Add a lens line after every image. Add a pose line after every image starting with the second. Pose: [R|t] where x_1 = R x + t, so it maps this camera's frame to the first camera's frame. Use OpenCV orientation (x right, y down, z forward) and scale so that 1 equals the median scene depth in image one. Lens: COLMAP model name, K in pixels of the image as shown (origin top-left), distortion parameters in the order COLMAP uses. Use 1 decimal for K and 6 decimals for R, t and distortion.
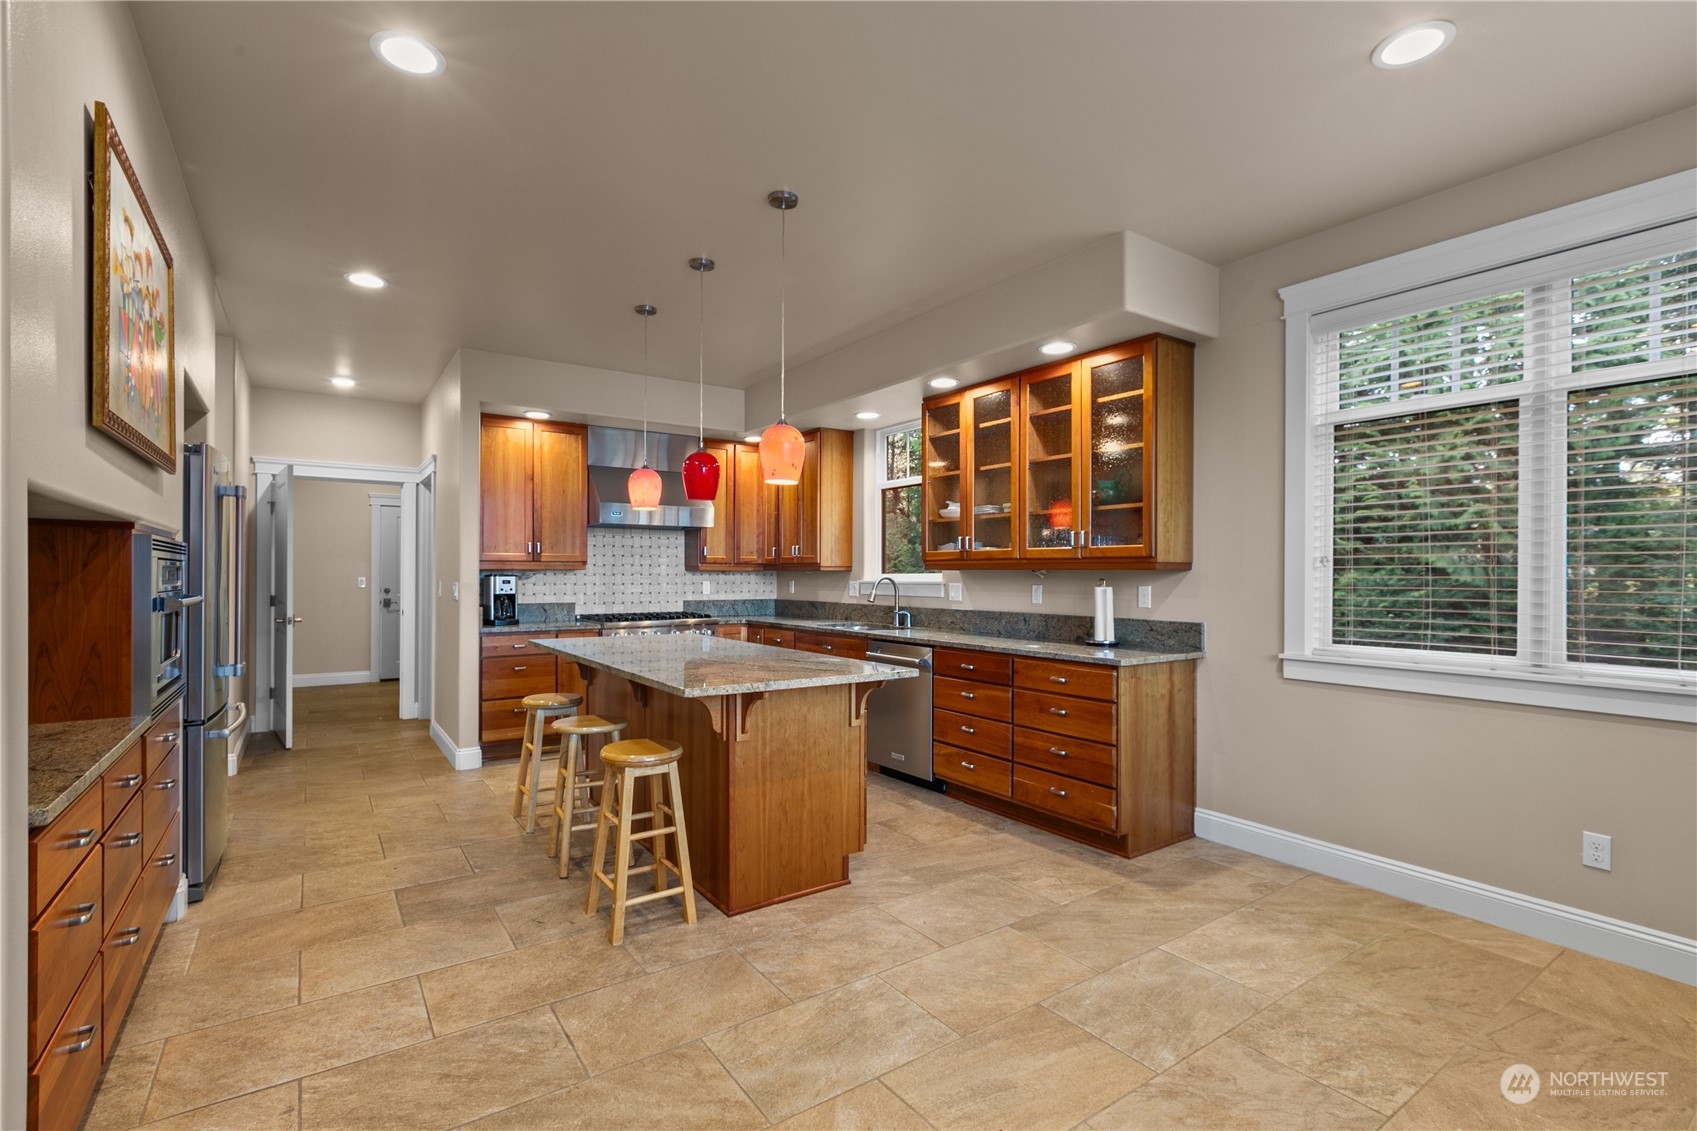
lens RADIAL K [[761.7, 0, 850.8], [0, 761.7, 567.8], [0, 0, 1]] dist [0.001324, -0.000227]
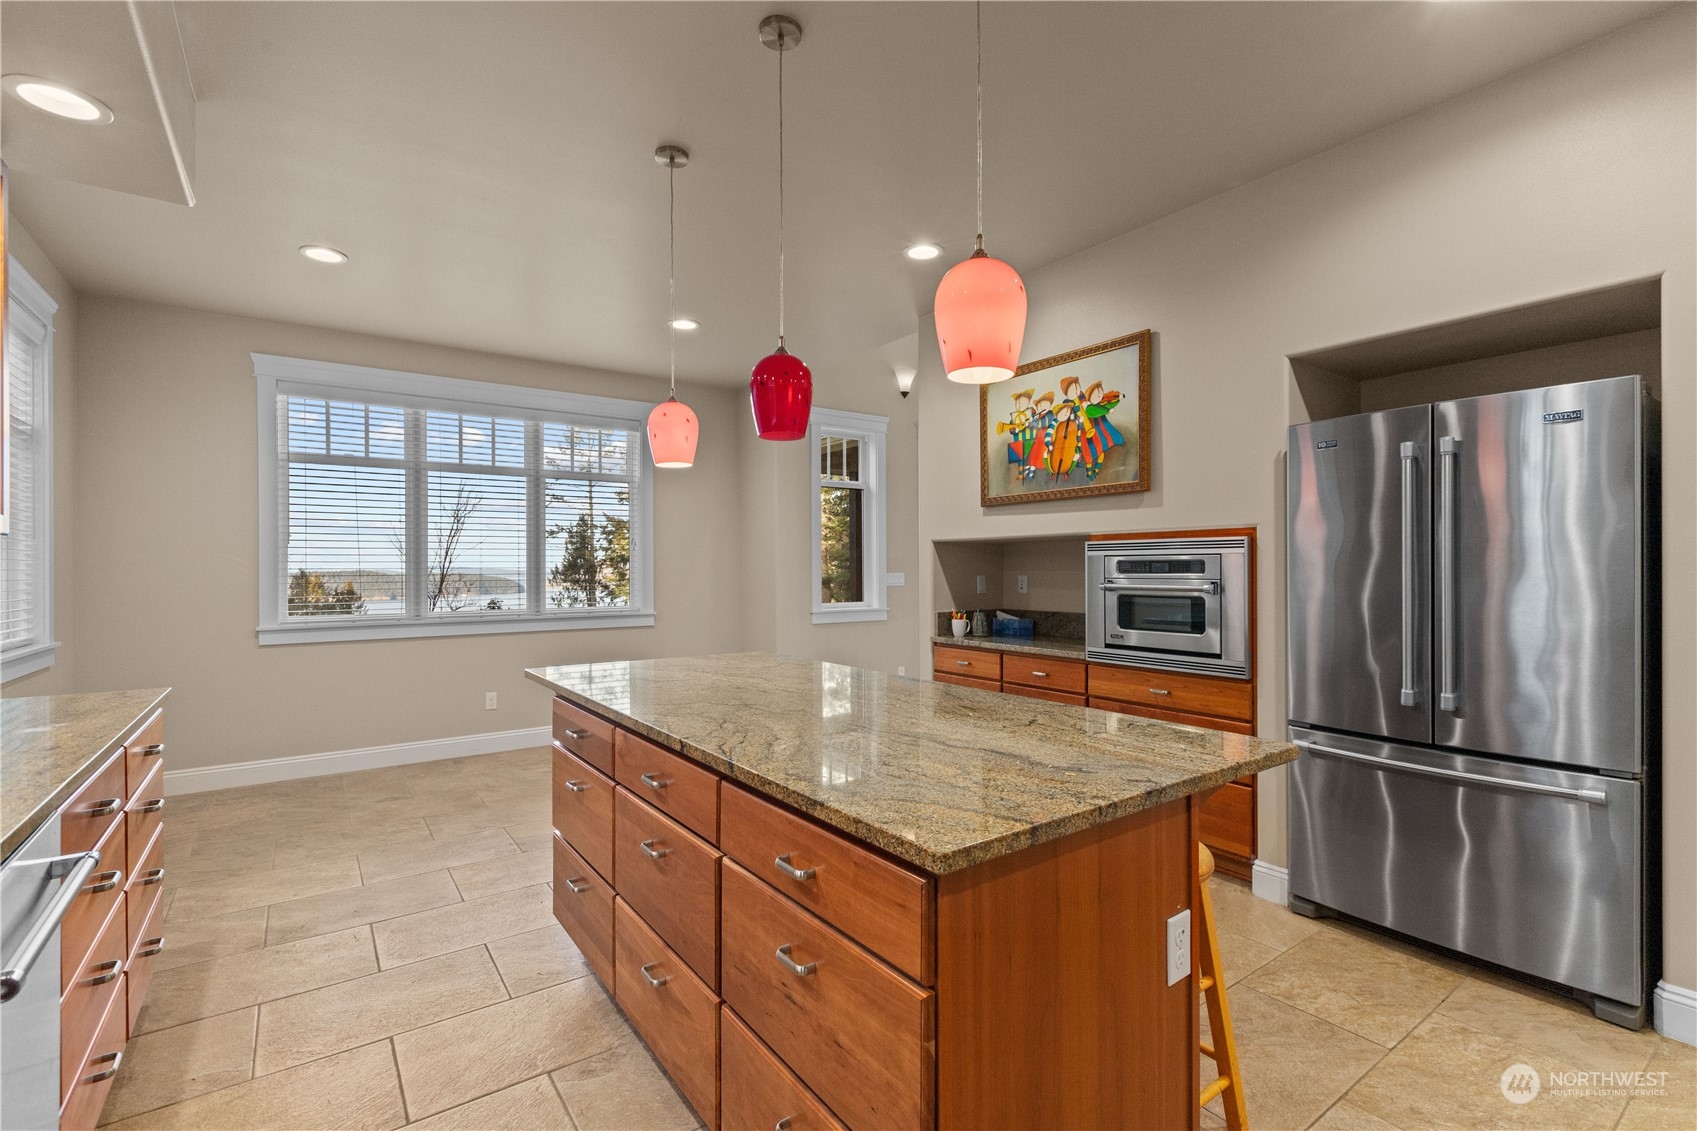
lens RADIAL K [[774.8, 0, 852.3], [0, 774.8, 573.1], [0, 0, 1]] dist [-0.001448, -0.000139]
pose [[-0.999952, -0.000275, -0.009791, -0.299066], [-0.000272, 1.000000, -0.000373, 0.018287], [0.009791, -0.000371, -0.999952, 1.957115]]
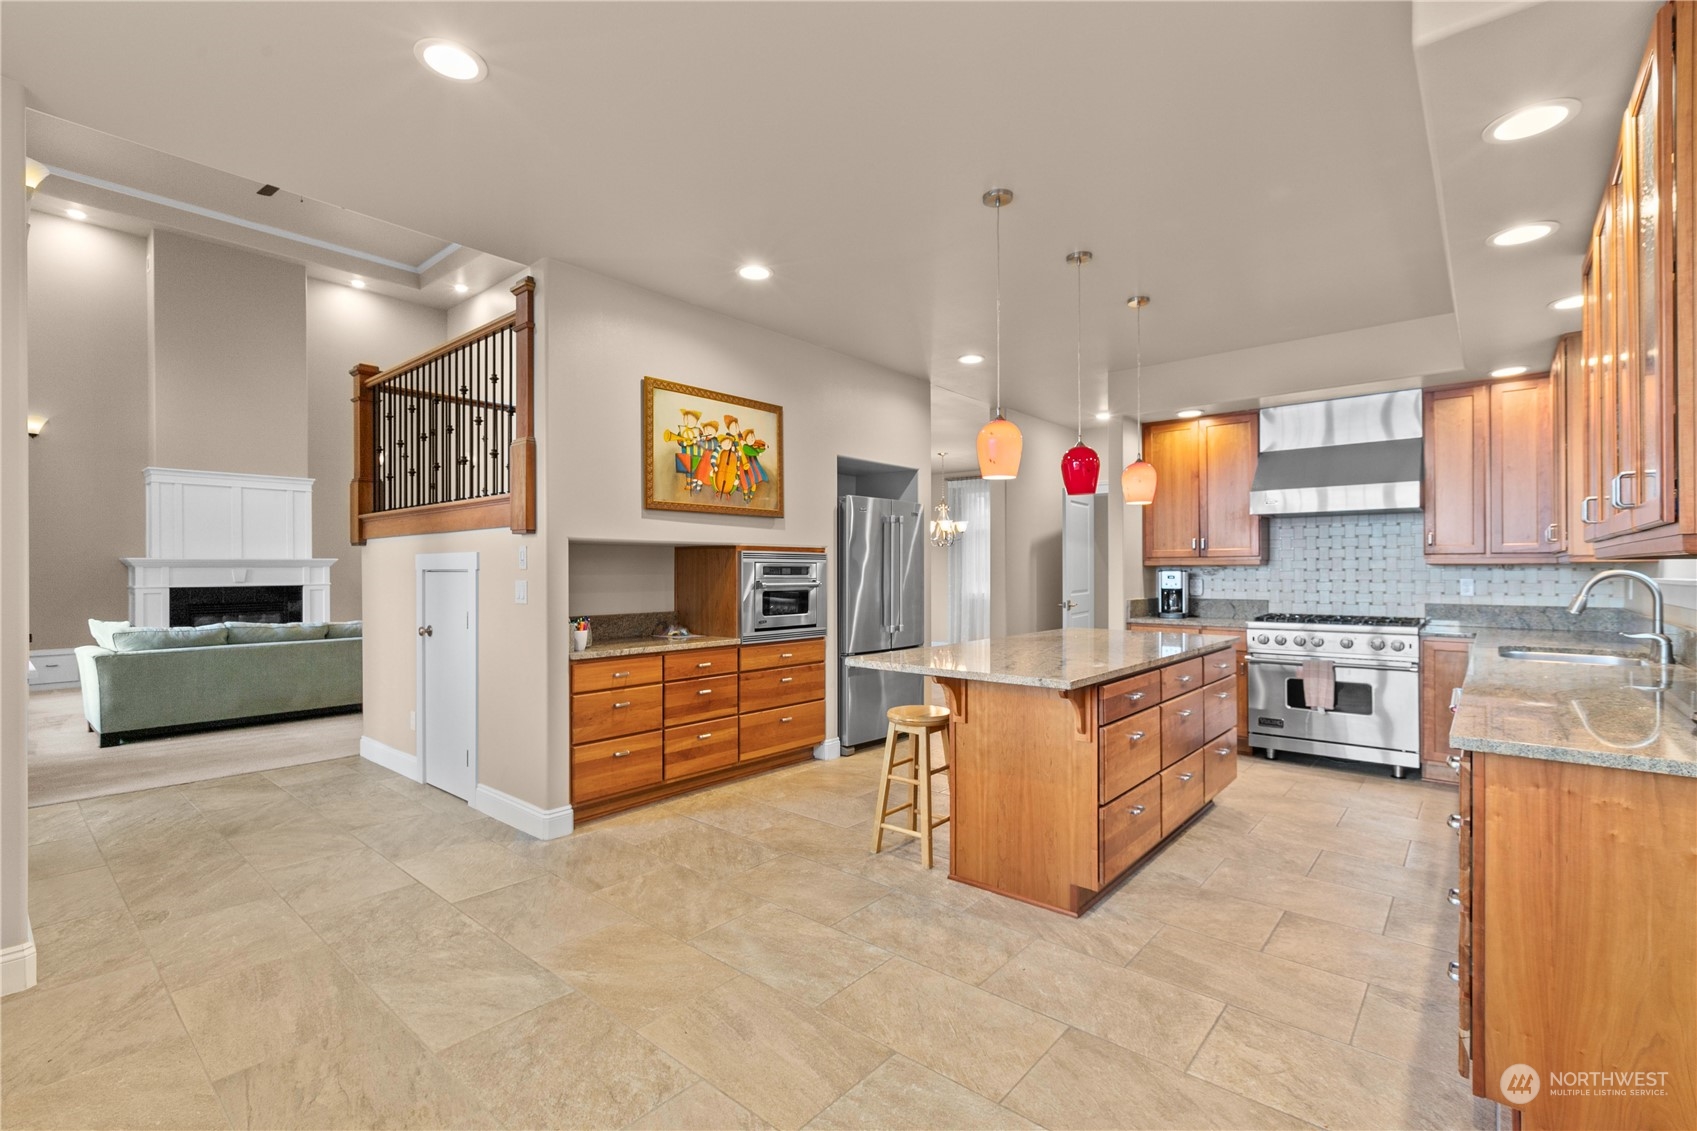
lens RADIAL K [[761.7, 0, 850.8], [0, 761.7, 567.8], [0, 0, 1]] dist [0.001324, -0.000227]
pose [[0.255263, -0.006338, -0.966851, 0.844249], [0.009595, 0.999946, -0.004022, 0.010730], [0.966824, -0.008251, 0.255310, 0.565091]]
